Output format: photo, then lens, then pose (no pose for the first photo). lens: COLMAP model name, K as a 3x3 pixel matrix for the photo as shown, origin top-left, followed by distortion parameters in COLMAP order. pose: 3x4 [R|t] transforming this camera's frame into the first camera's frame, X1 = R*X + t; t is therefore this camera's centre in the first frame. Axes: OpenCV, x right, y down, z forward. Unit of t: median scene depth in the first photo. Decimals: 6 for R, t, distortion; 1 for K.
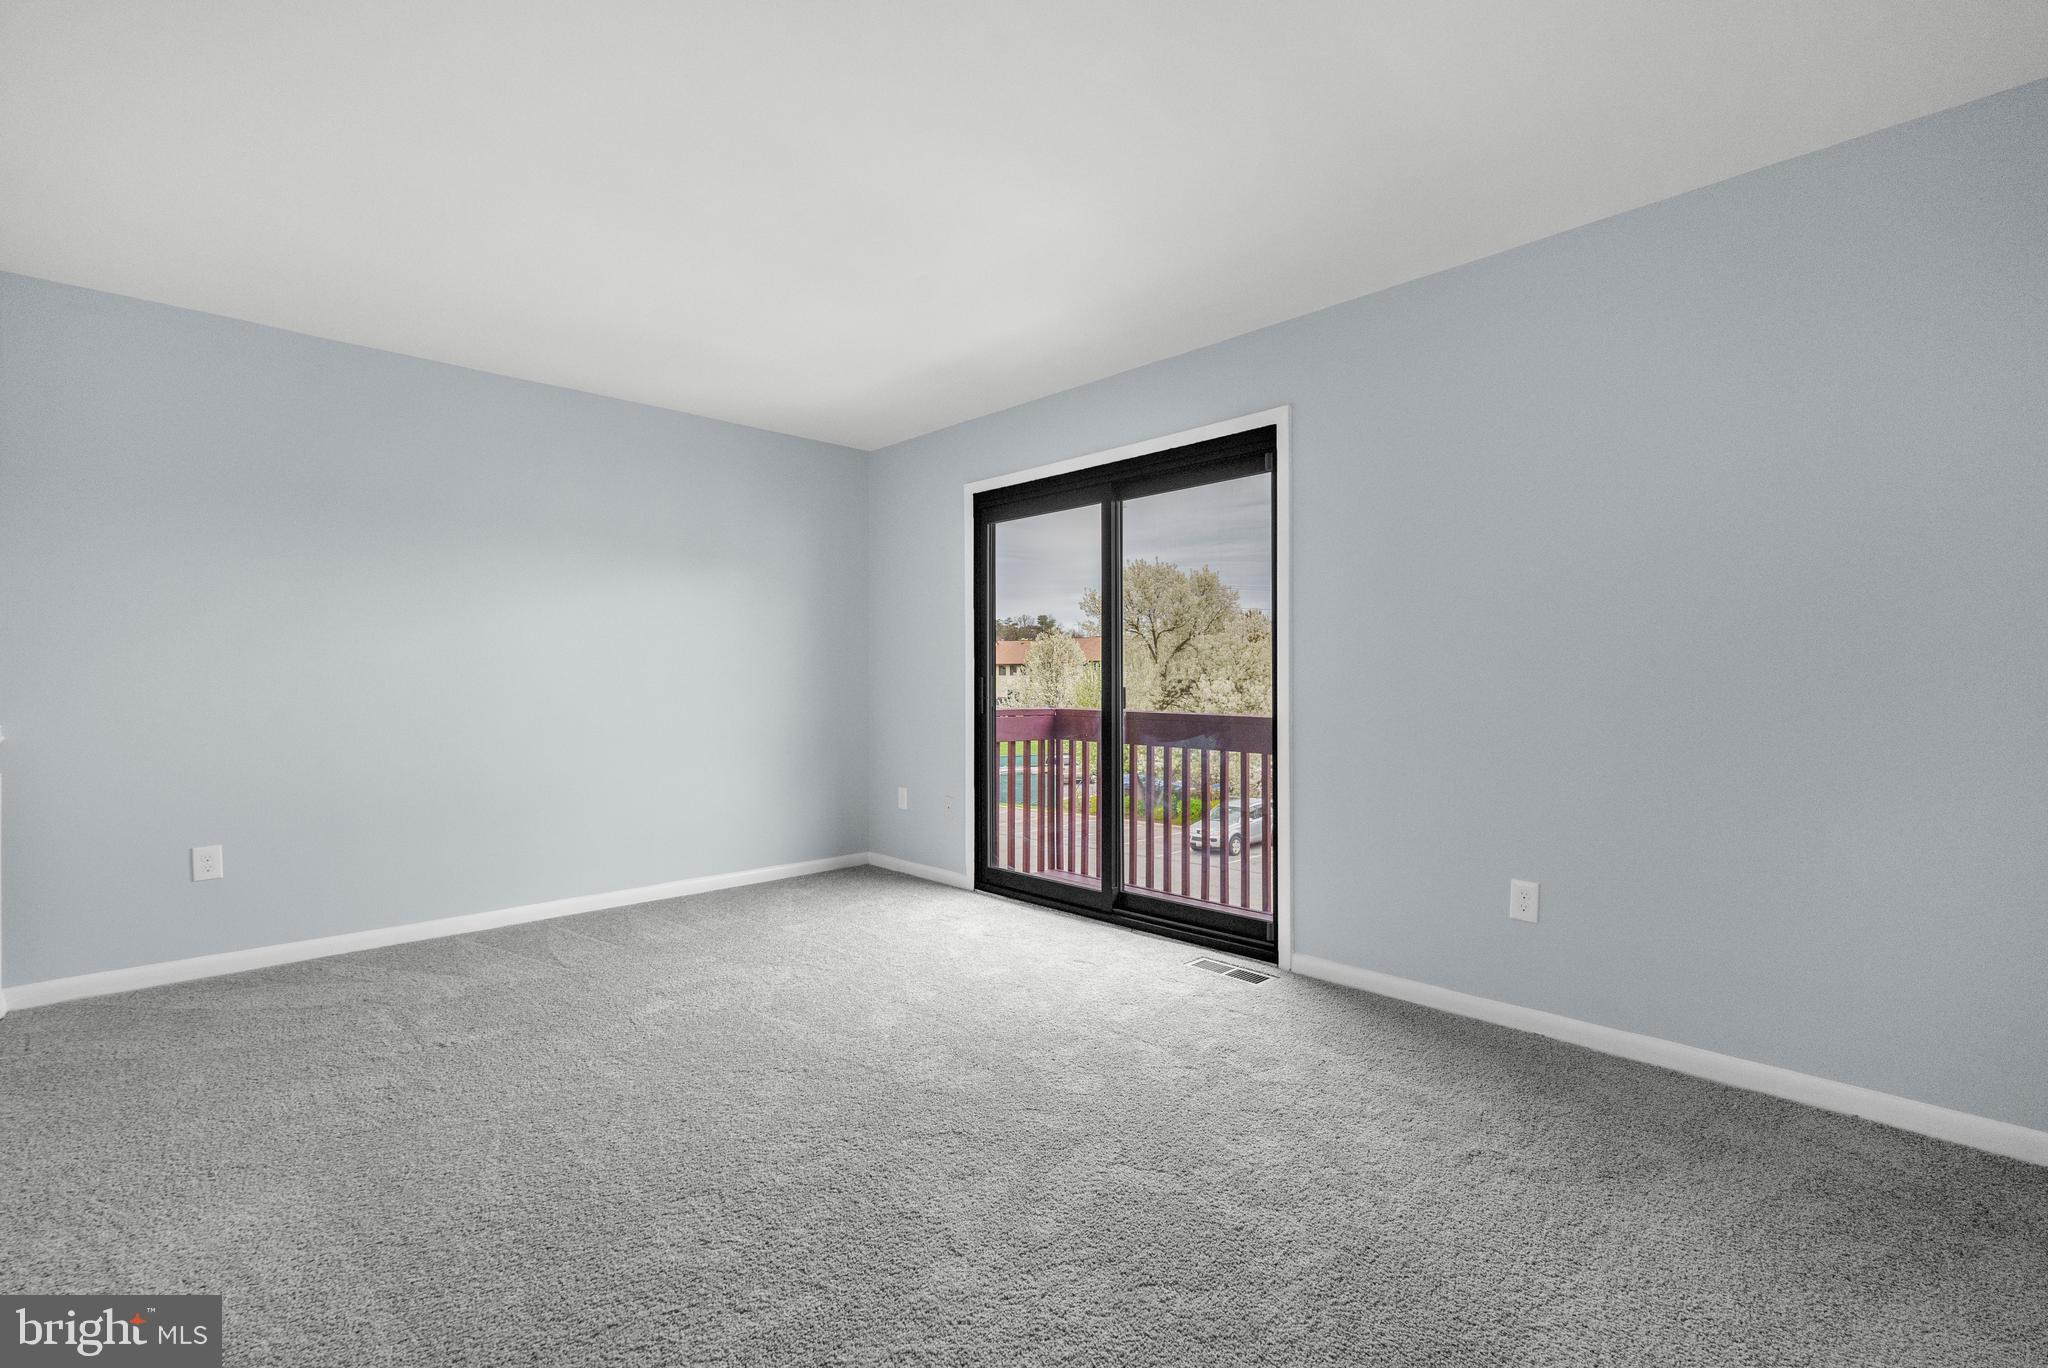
lens RADIAL K [[914.0, 0, 1032.4], [0, 914.0, 668.2], [0, 0, 1]] dist [0.001769, 0.001687]
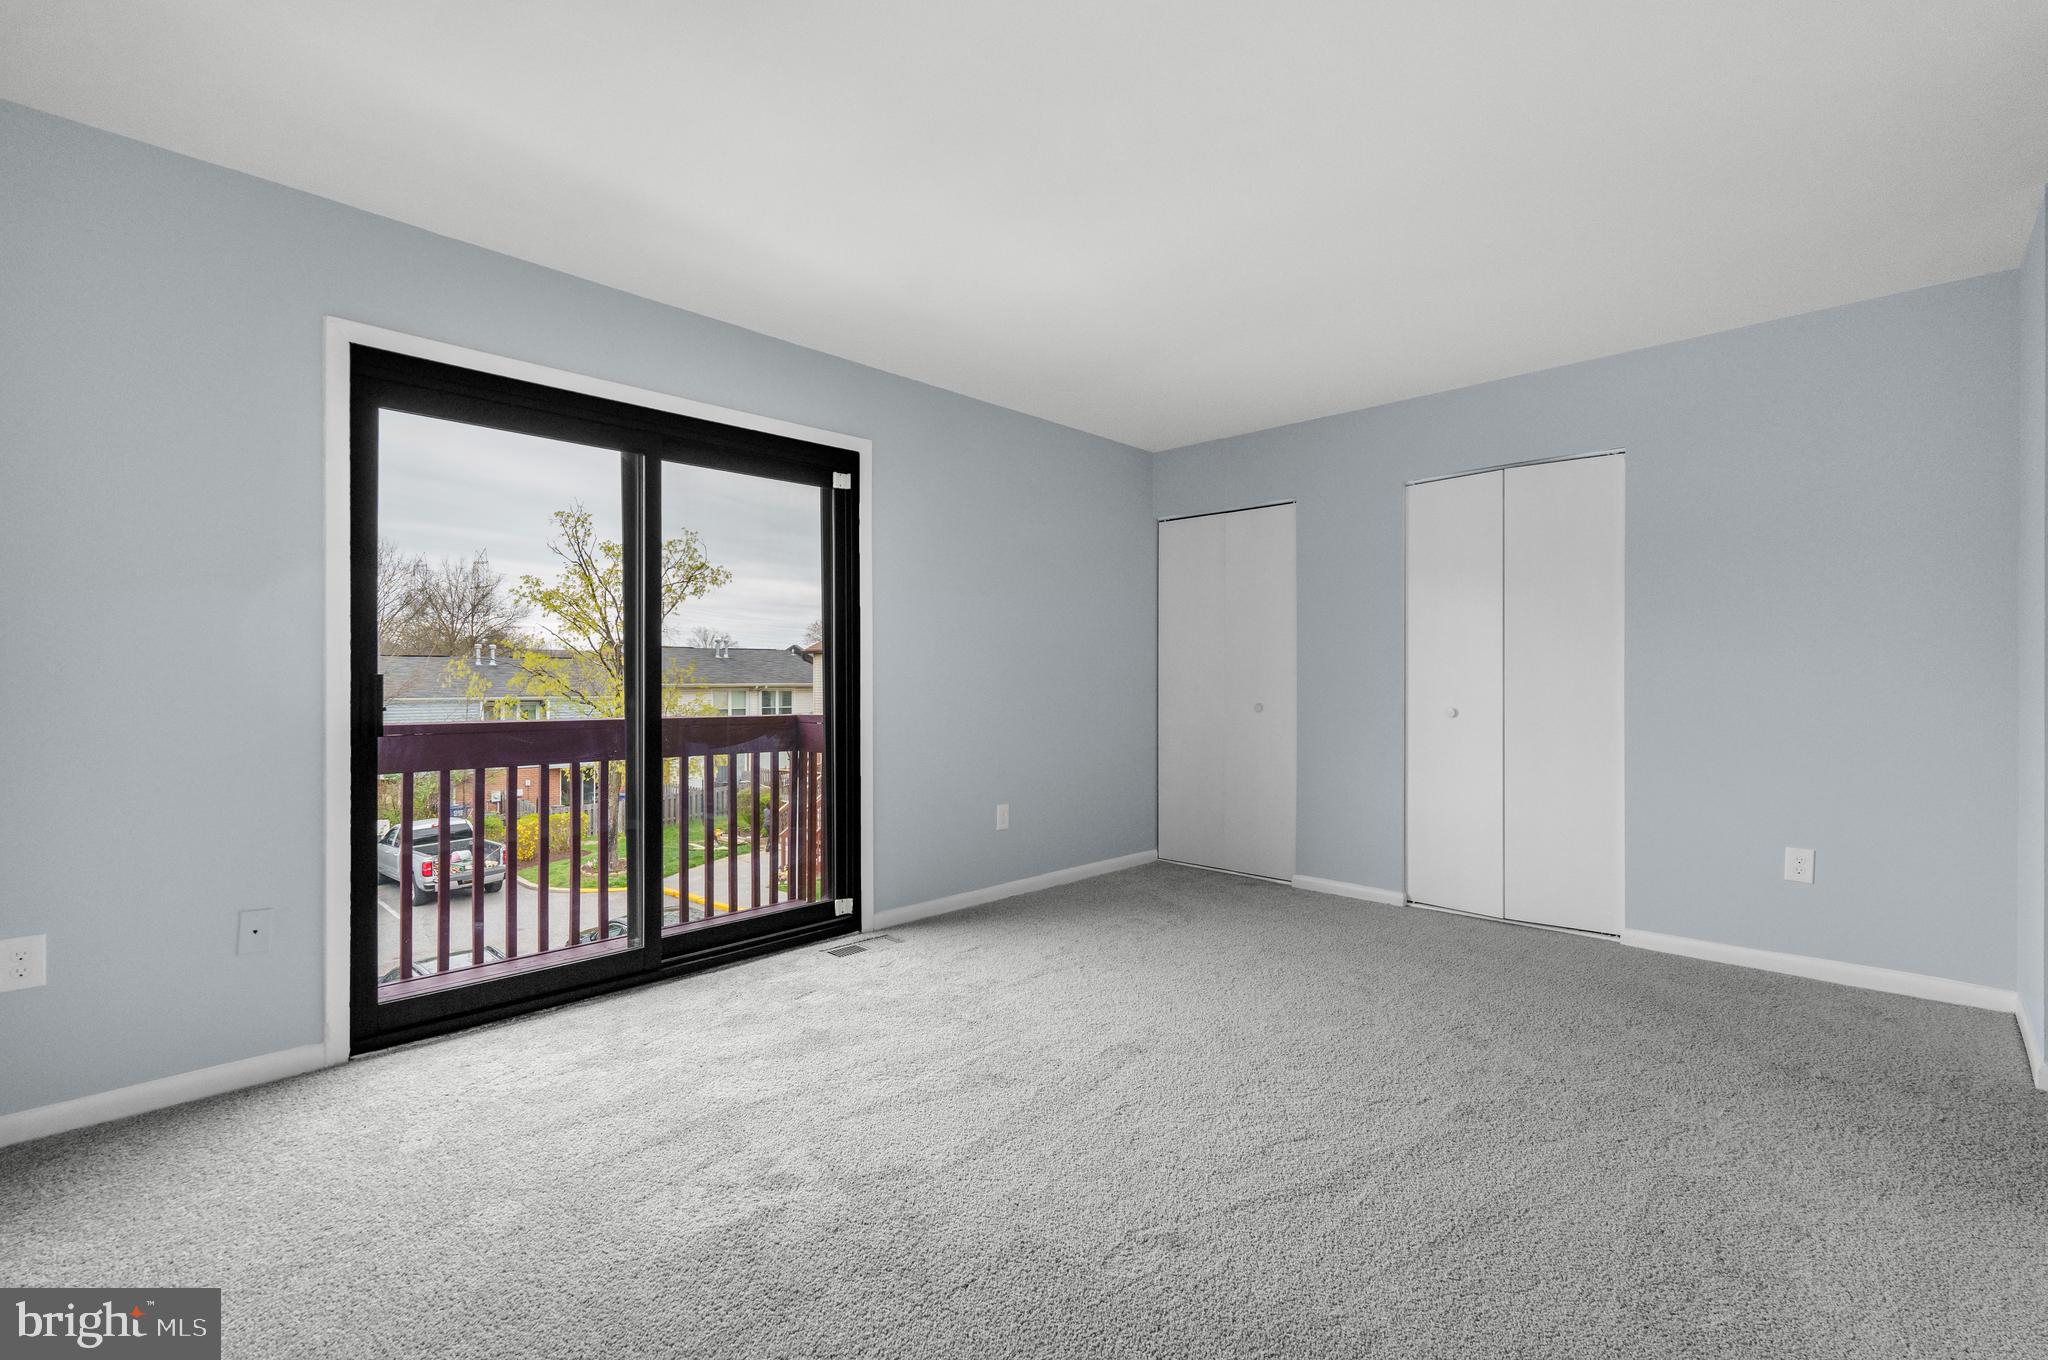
lens RADIAL K [[914.0, 0, 1013.1], [0, 914.0, 666.3], [0, 0, 1]] dist [0.001769, 0.001687]
pose [[-0.033889, 0.004166, 0.999417, -0.736788], [-0.017040, 0.999844, -0.004746, -0.000935], [-0.999280, -0.017191, -0.033813, 0.721029]]
